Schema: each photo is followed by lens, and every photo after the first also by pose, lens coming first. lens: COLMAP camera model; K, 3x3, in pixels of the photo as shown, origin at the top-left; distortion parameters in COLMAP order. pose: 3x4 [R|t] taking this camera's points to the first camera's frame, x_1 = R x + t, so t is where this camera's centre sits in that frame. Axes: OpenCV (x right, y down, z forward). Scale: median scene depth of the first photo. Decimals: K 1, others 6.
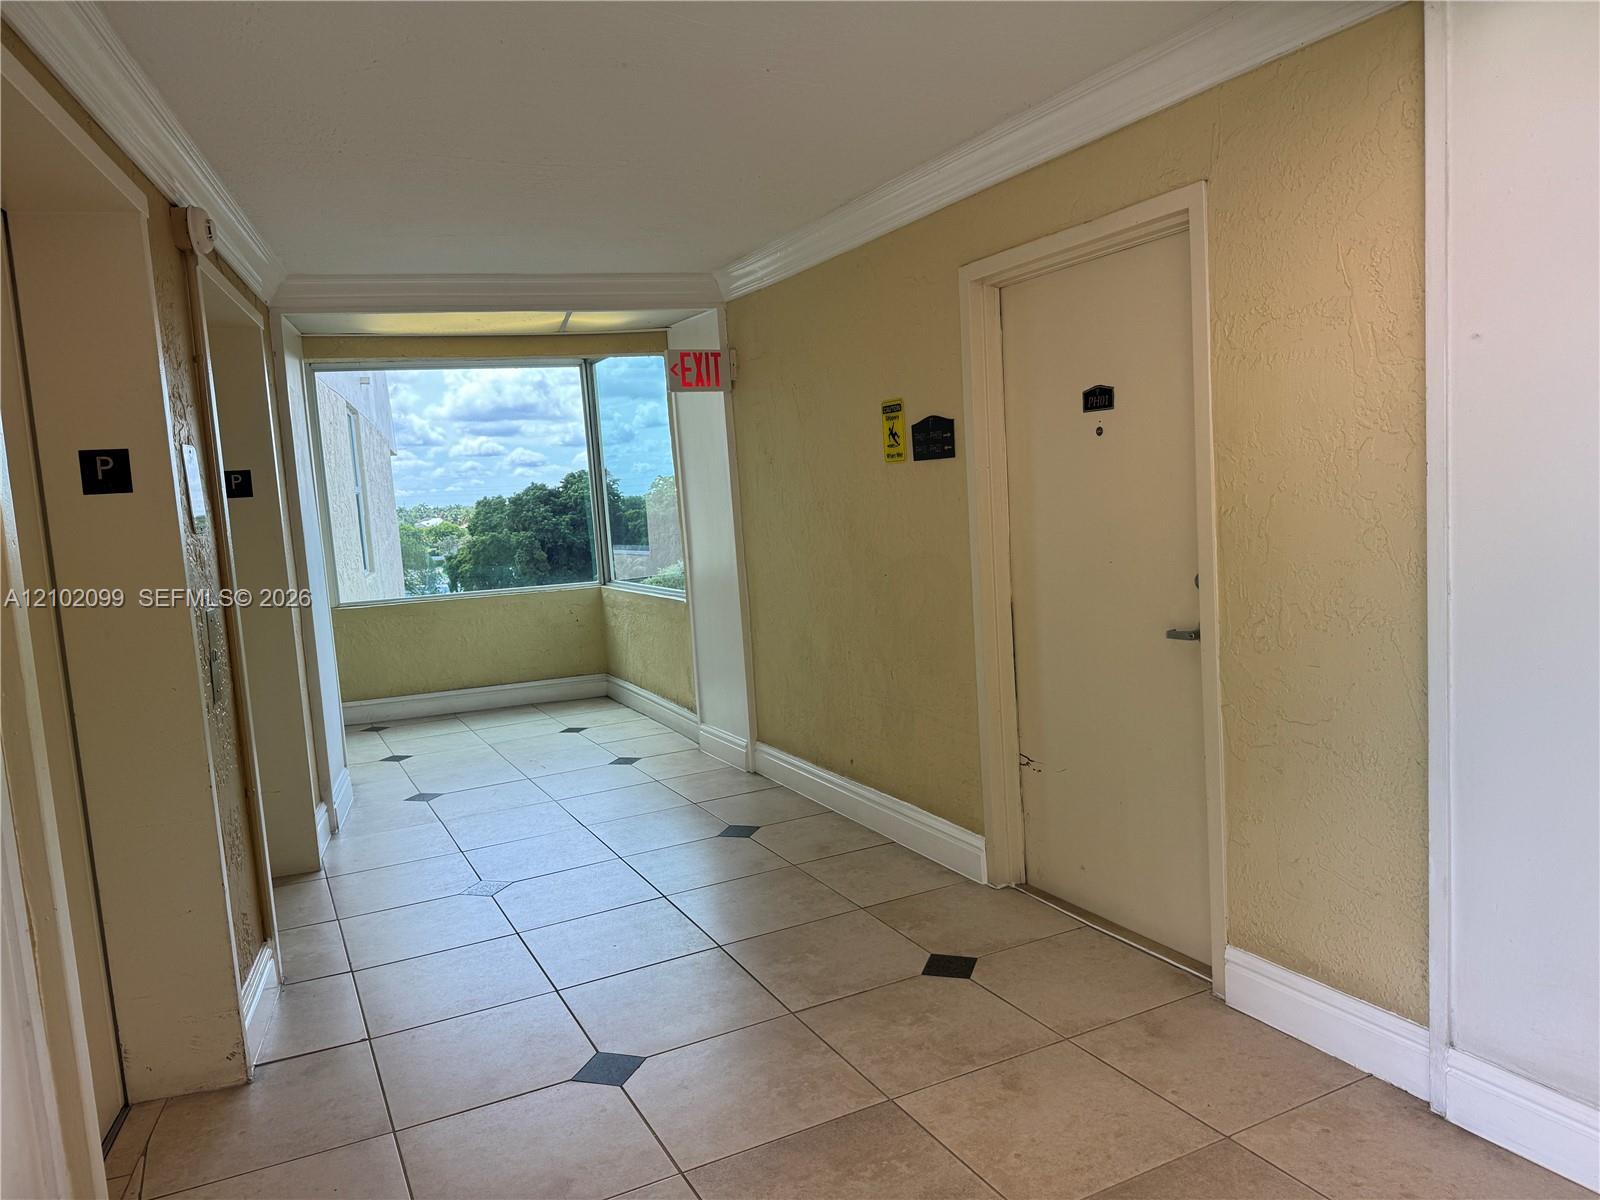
lens RADIAL K [[1130.9, 0, 800.0], [0, 1130.9, 600.0], [0, 0, 1]] dist [0.123659, -0.192625]
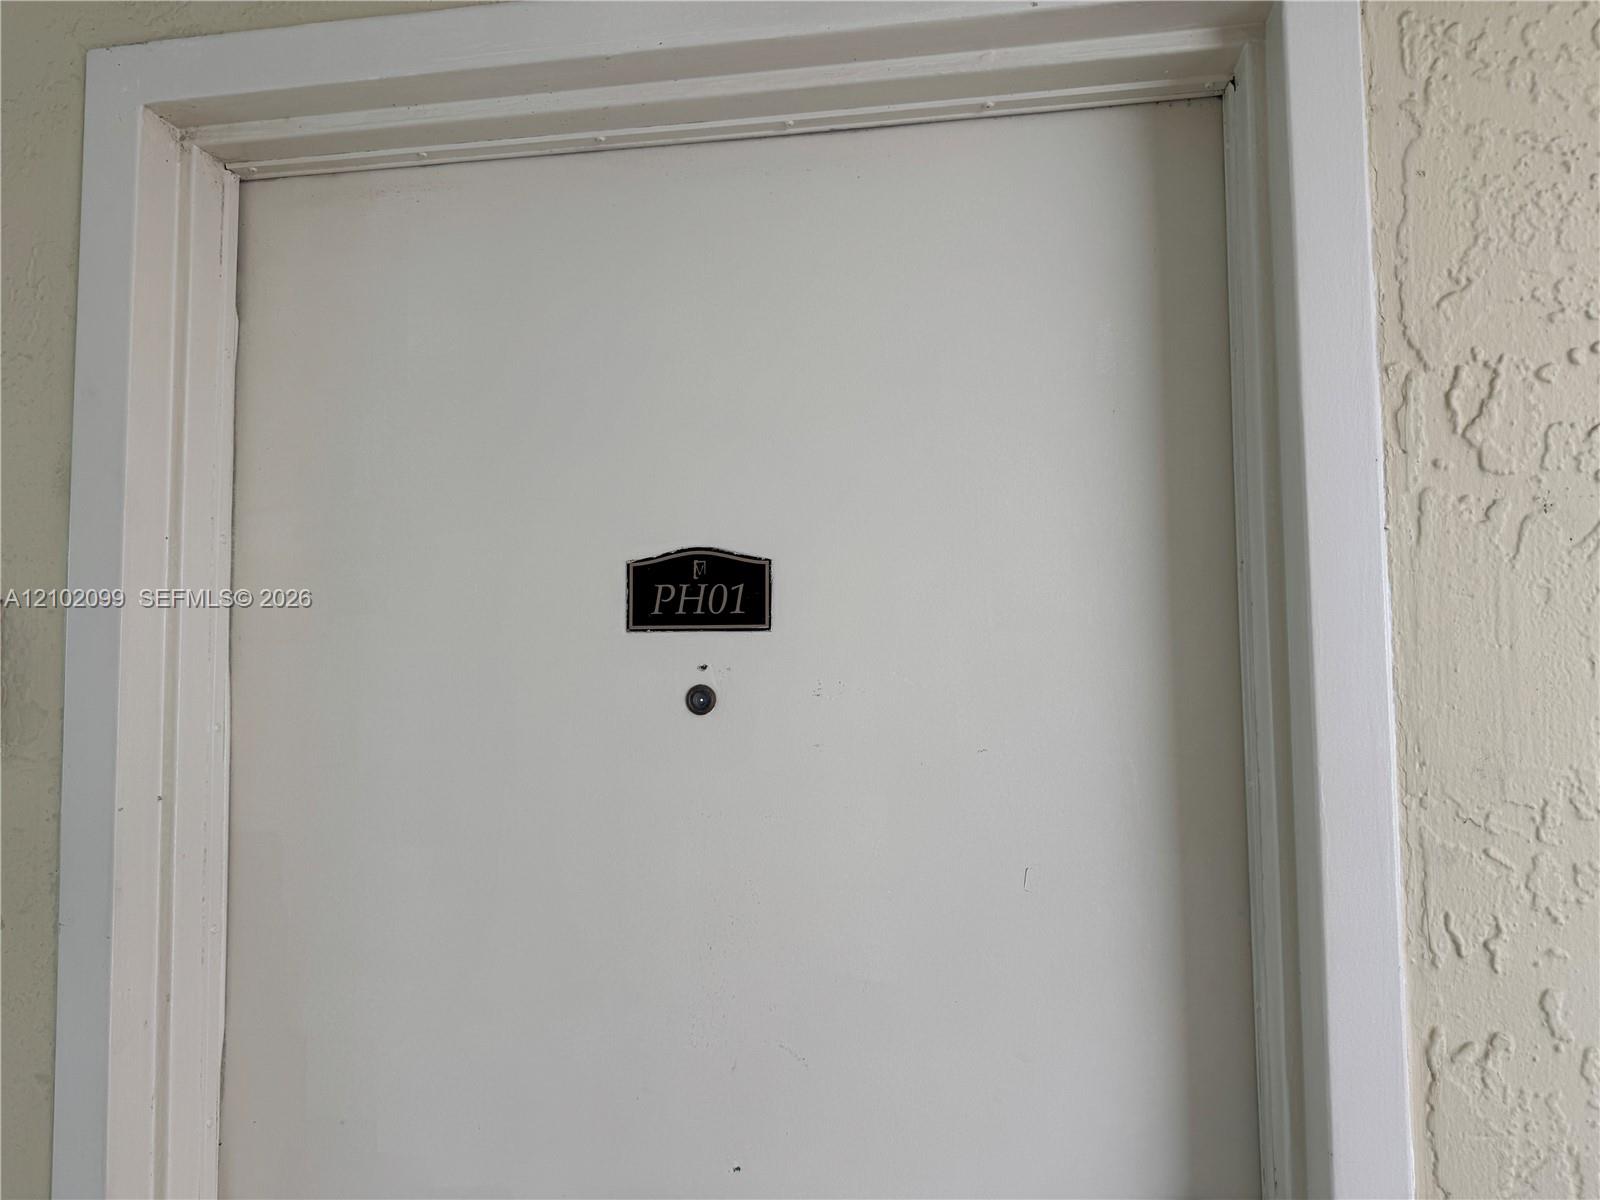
lens RADIAL K [[1130.9, 0, 800.0], [0, 1130.9, 600.0], [0, 0, 1]] dist [0.123659, -0.192625]
pose [[0.596307, 0.112578, 0.794823, 0.043485], [0.051426, 0.982727, -0.177774, -0.120275], [-0.801107, 0.146883, 0.580218, 0.808760]]
